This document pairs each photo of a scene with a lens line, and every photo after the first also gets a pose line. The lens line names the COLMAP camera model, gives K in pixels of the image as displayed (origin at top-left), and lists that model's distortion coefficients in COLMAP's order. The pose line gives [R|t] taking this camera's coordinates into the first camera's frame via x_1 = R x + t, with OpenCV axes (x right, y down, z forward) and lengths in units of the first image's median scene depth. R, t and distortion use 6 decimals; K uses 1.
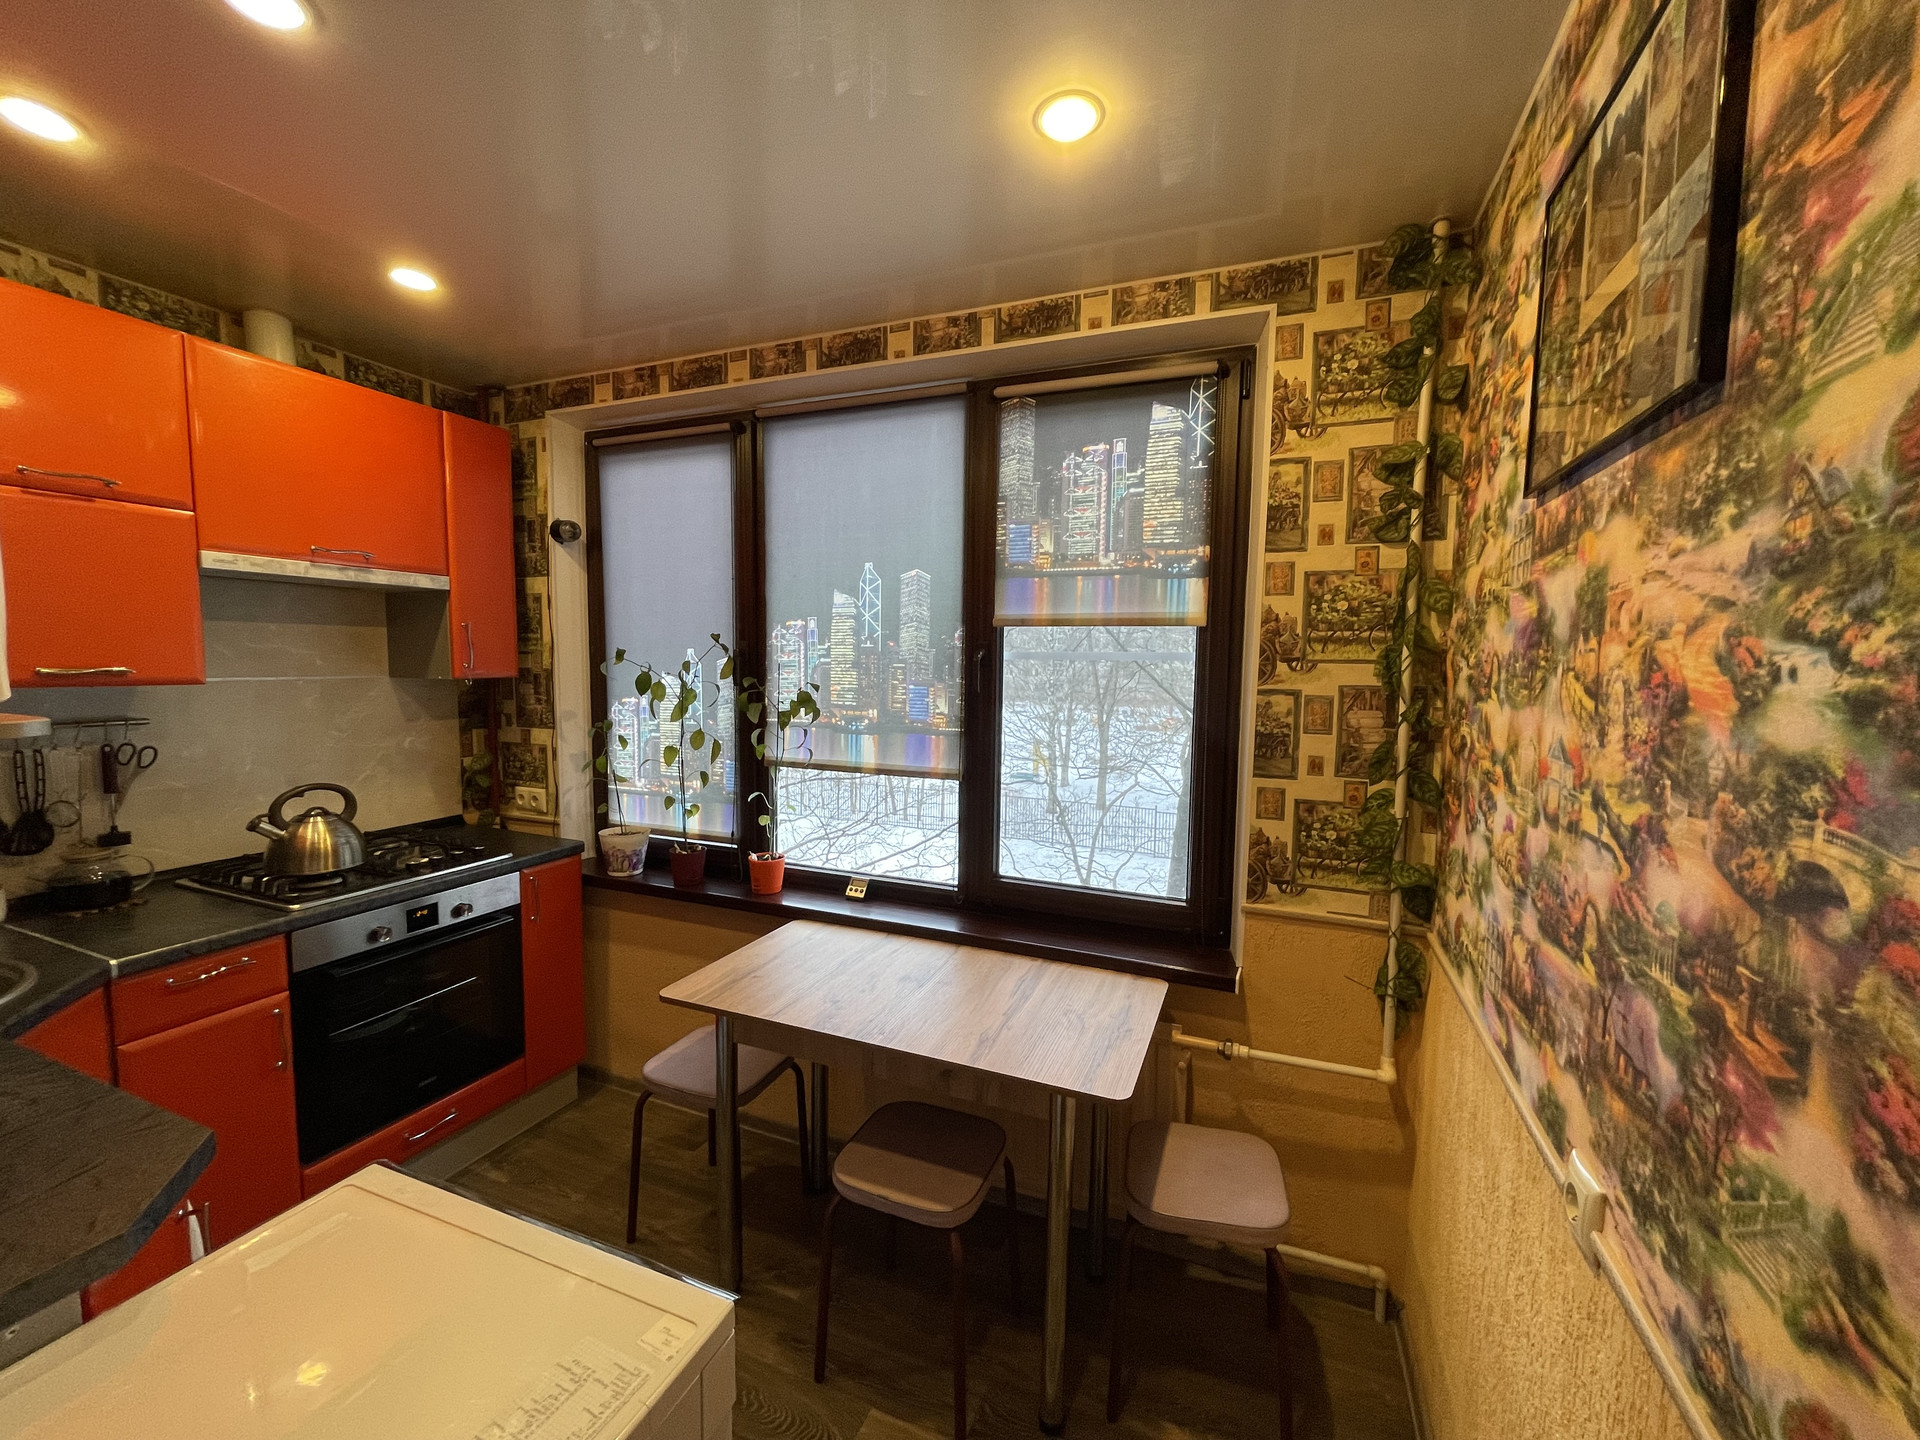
lens RADIAL K [[777.1, 0, 963.1], [0, 777.1, 719.0], [0, 0, 1]] dist [-0.001179, -0.000823]
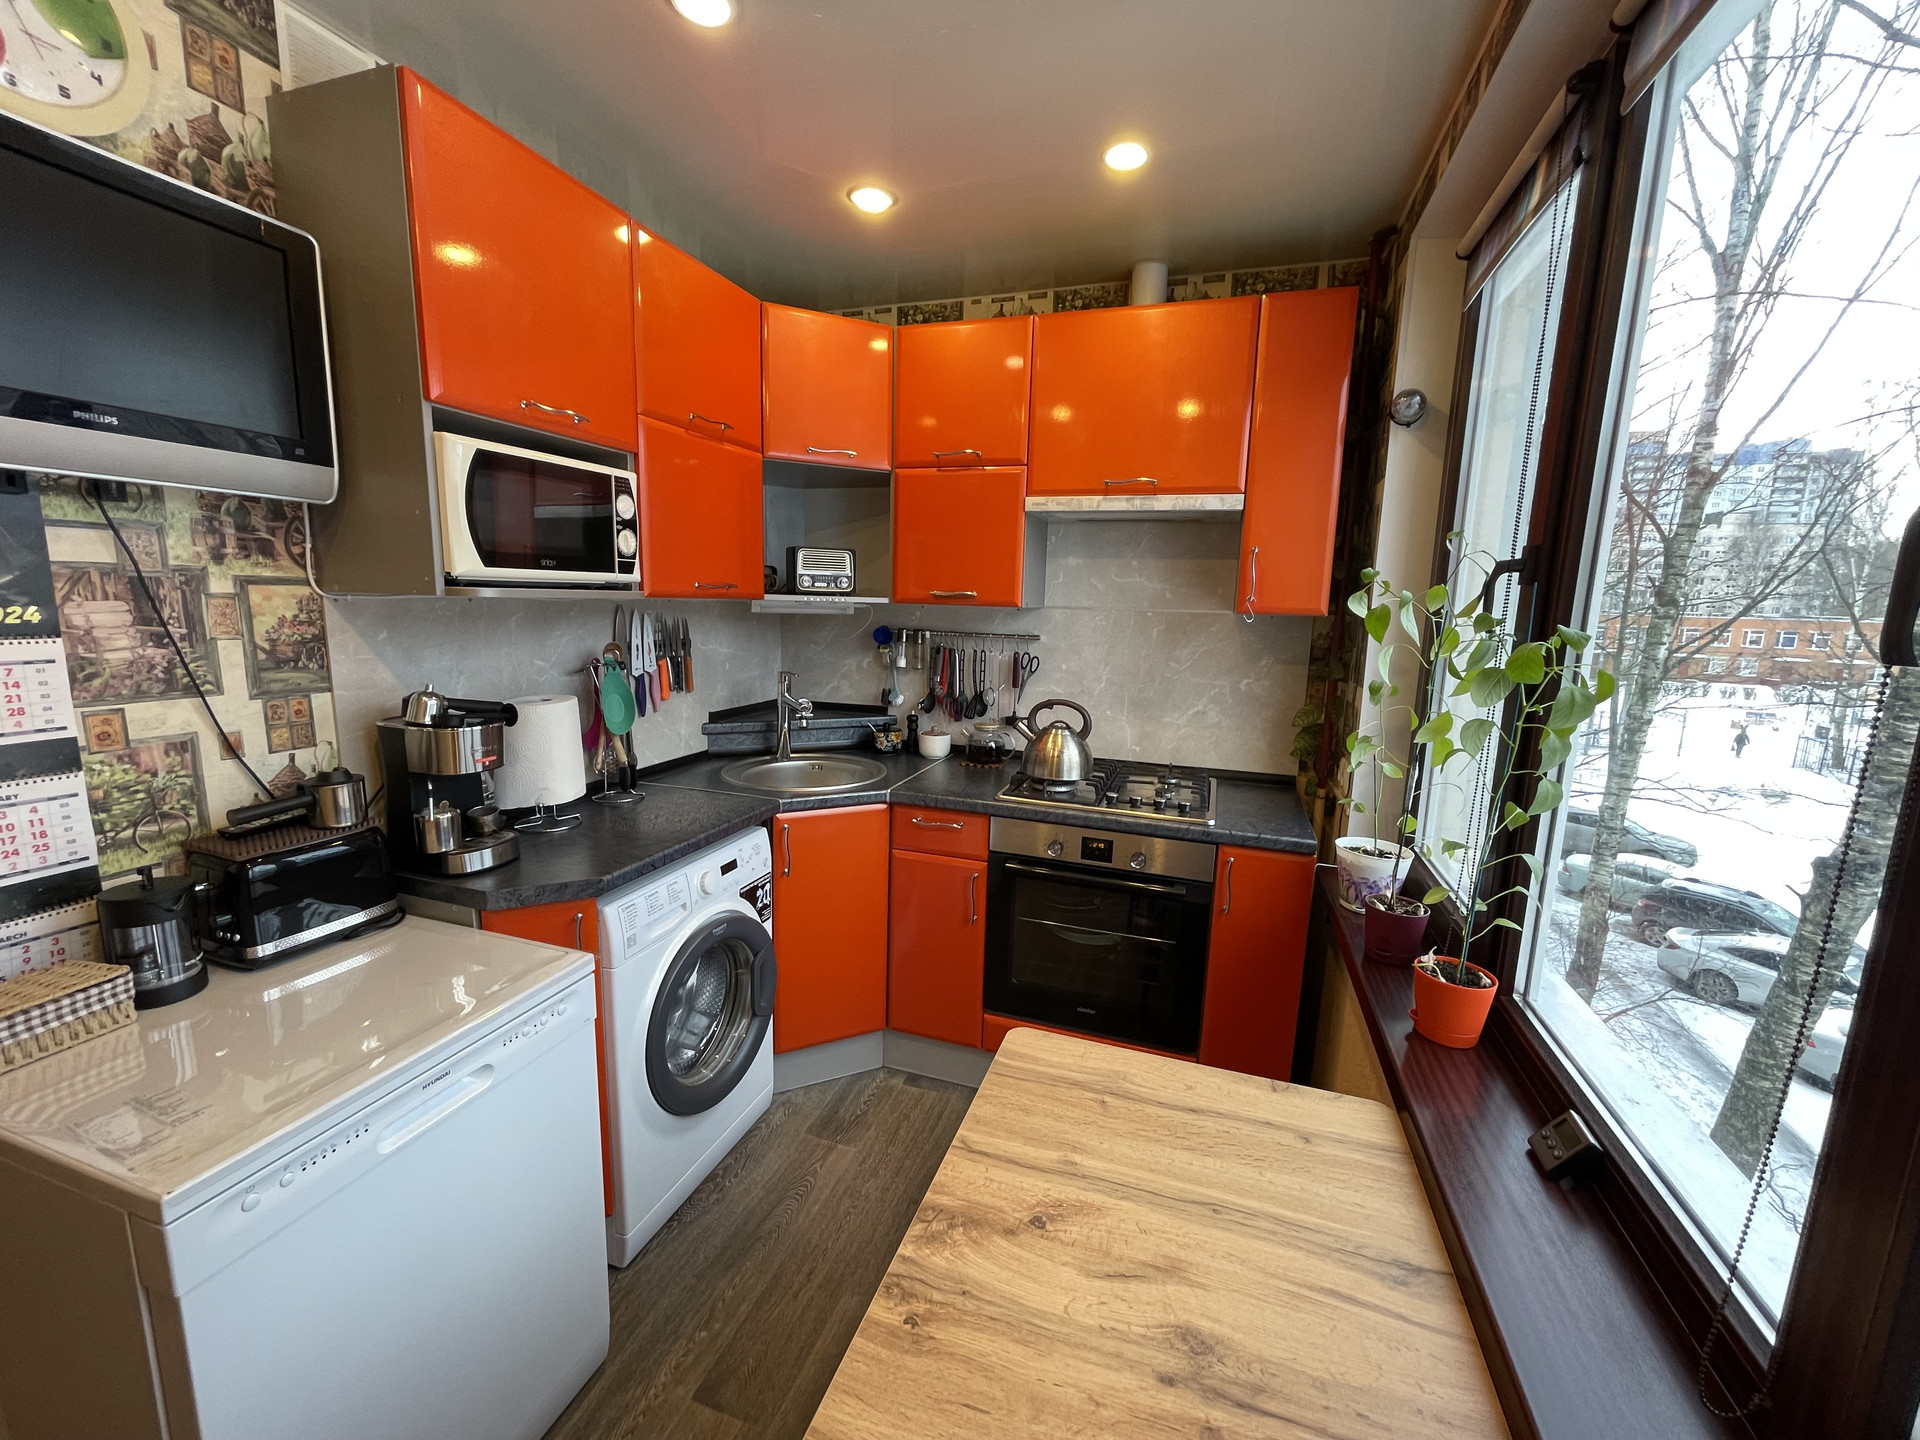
lens RADIAL K [[777.1, 0, 954.6], [0, 777.1, 724.4], [0, 0, 1]] dist [-0.001179, -0.000823]
pose [[0.047034, 0.146951, -0.988025, 0.263400], [-0.106278, 0.984241, 0.141329, -0.023431], [0.993223, 0.098358, 0.061911, 0.799208]]
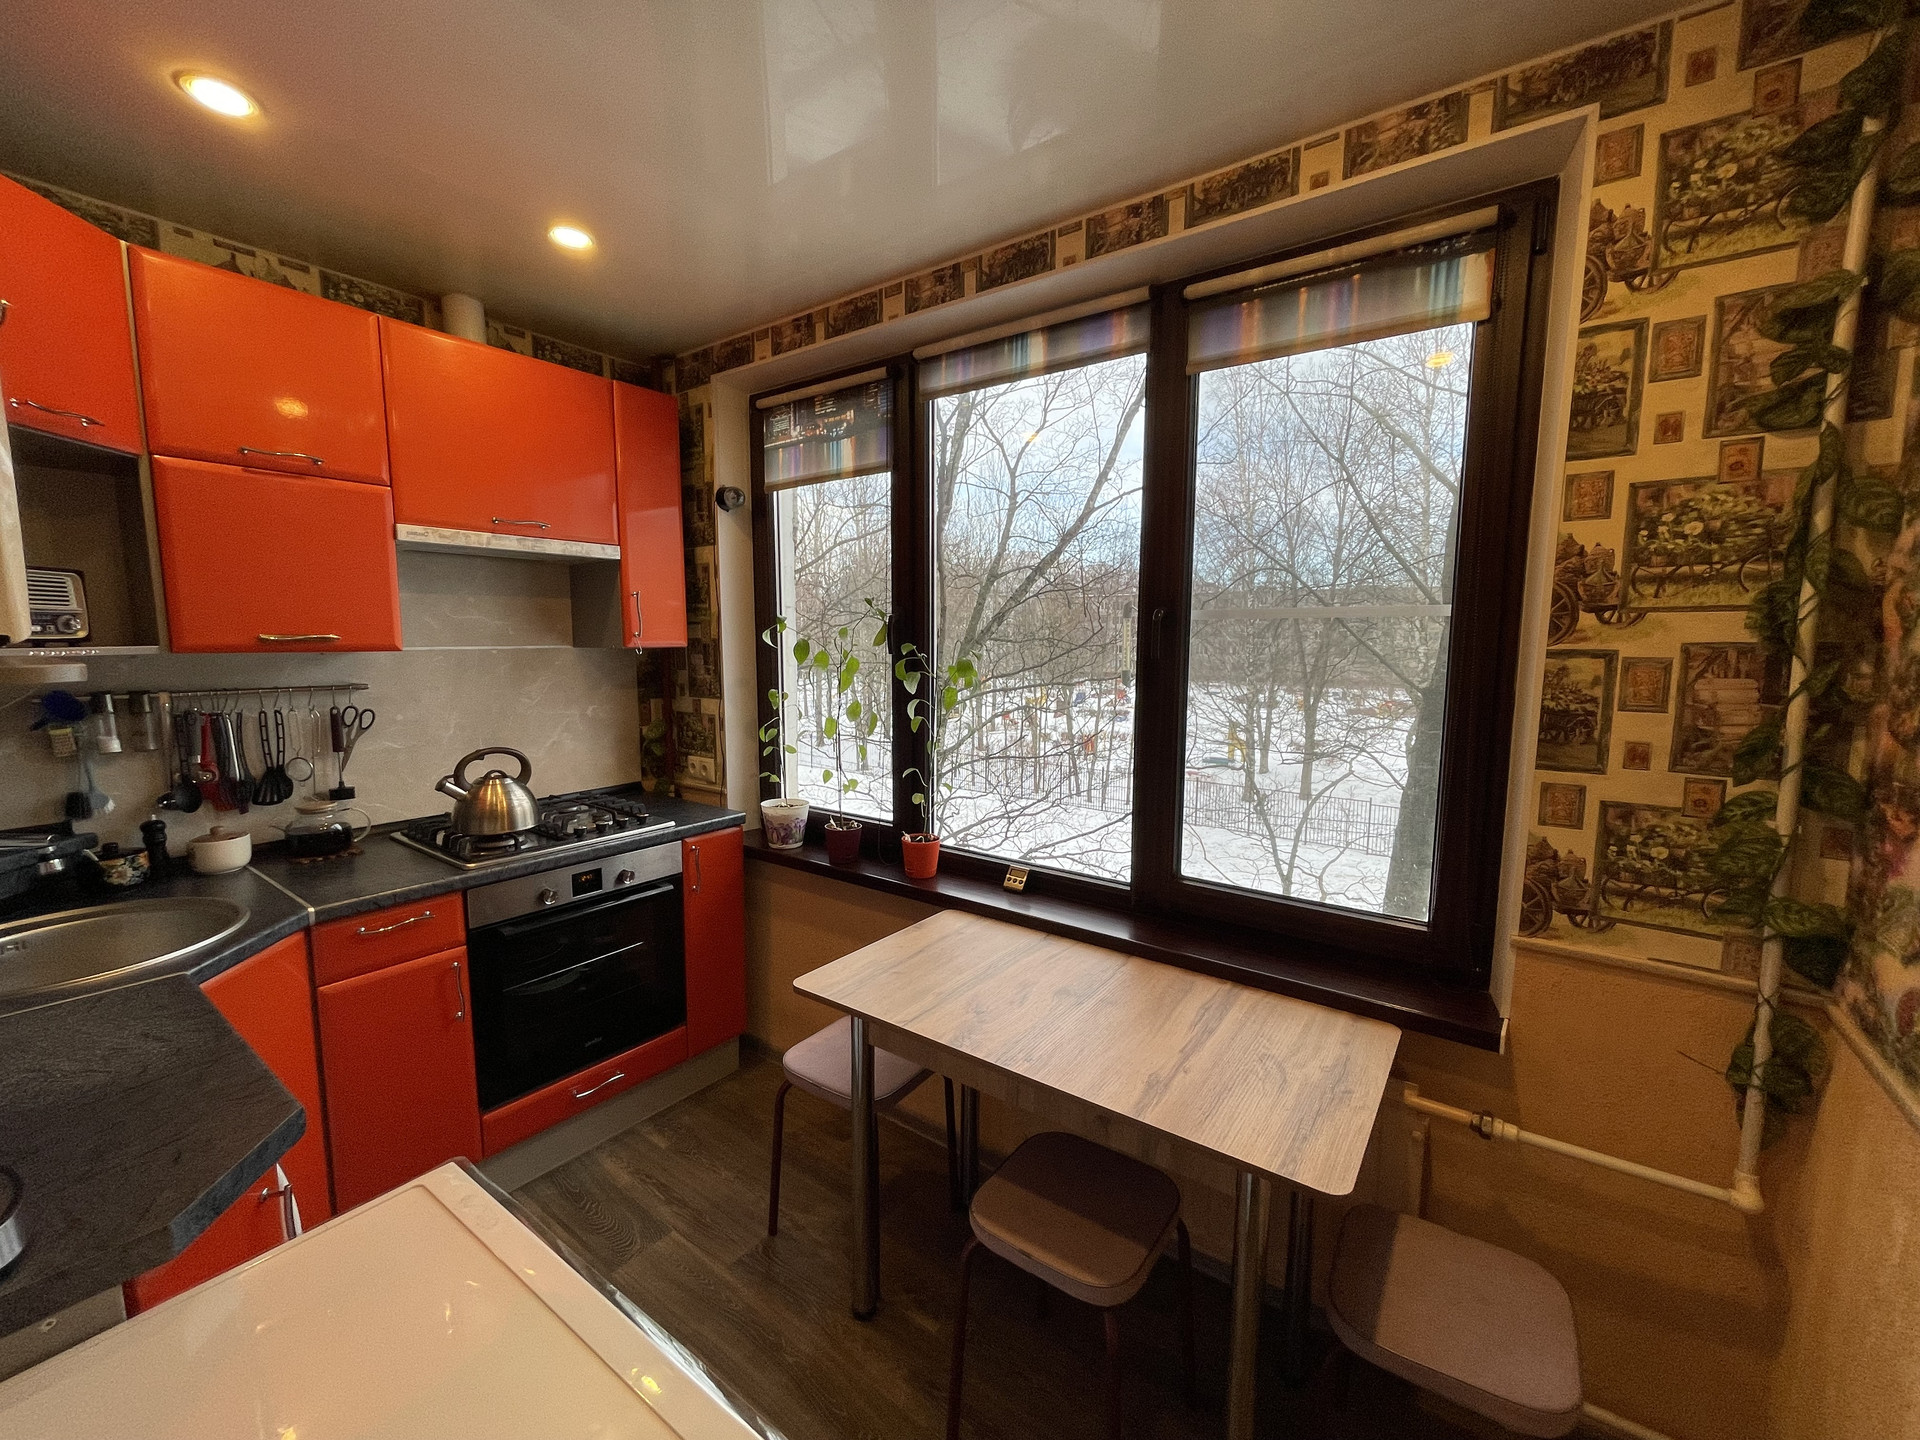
lens RADIAL K [[777.1, 0, 959.9], [0, 777.1, 723.9], [0, 0, 1]] dist [-0.001179, -0.000823]
pose [[0.970256, 0.016671, -0.241508, 0.017415], [-0.008974, 0.999417, 0.032937, 0.012204], [0.241917, -0.029790, 0.969840, 0.147462]]
